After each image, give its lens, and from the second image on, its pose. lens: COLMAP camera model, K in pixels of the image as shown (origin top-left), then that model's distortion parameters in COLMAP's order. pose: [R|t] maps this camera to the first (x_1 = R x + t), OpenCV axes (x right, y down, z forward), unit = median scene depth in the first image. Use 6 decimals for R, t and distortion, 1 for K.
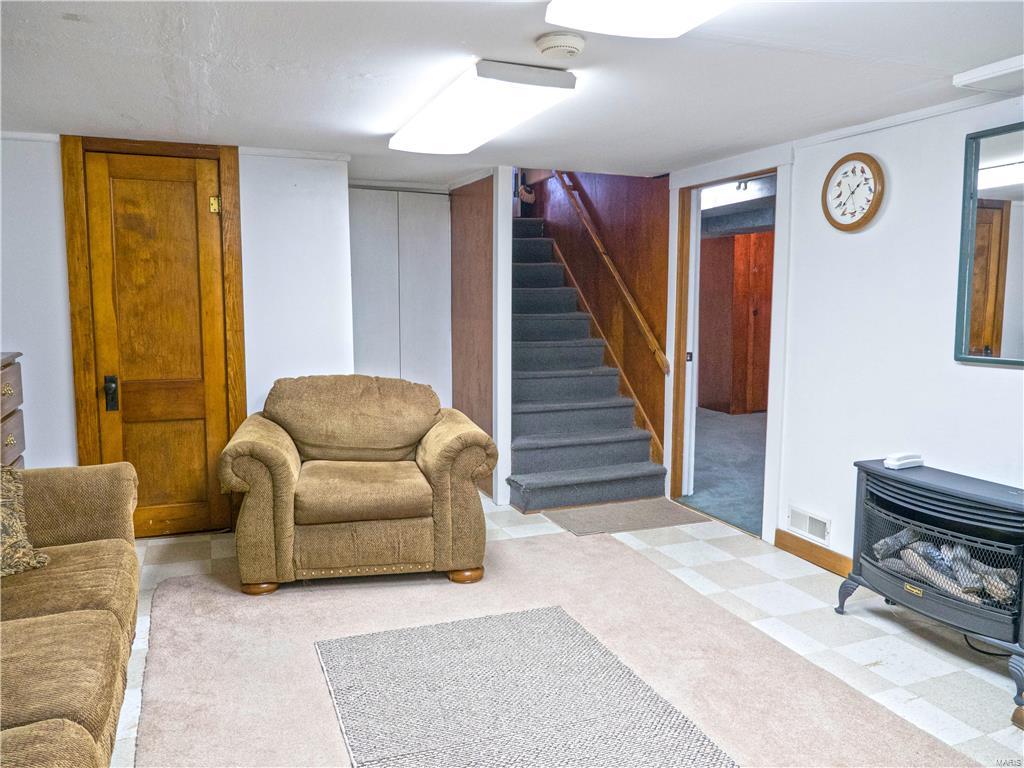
lens RADIAL K [[742.2, 0, 512.6], [0, 742.2, 382.9], [0, 0, 1]] dist [-0.028758, 0.014000]
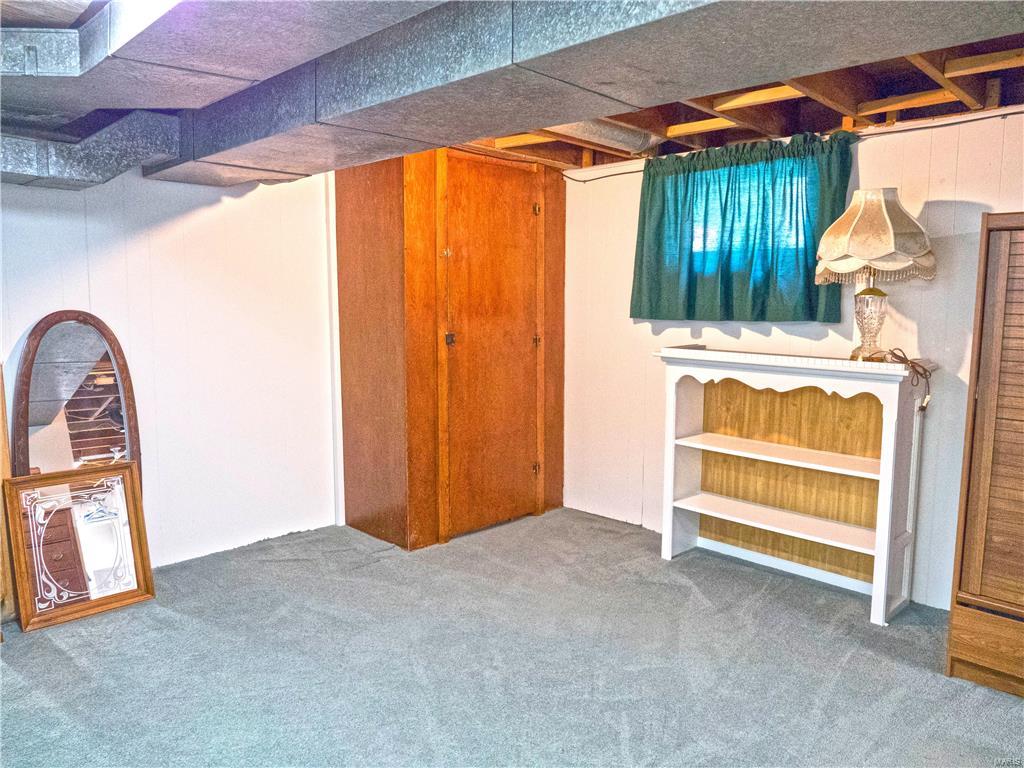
lens RADIAL K [[742.2, 0, 511.8], [0, 742.2, 383.5], [0, 0, 1]] dist [-0.028758, 0.014000]
pose [[0.916508, -0.031798, 0.398751, 0.169155], [0.032816, 0.999452, 0.004275, -0.066388], [-0.398668, 0.009168, 0.917049, 0.534754]]
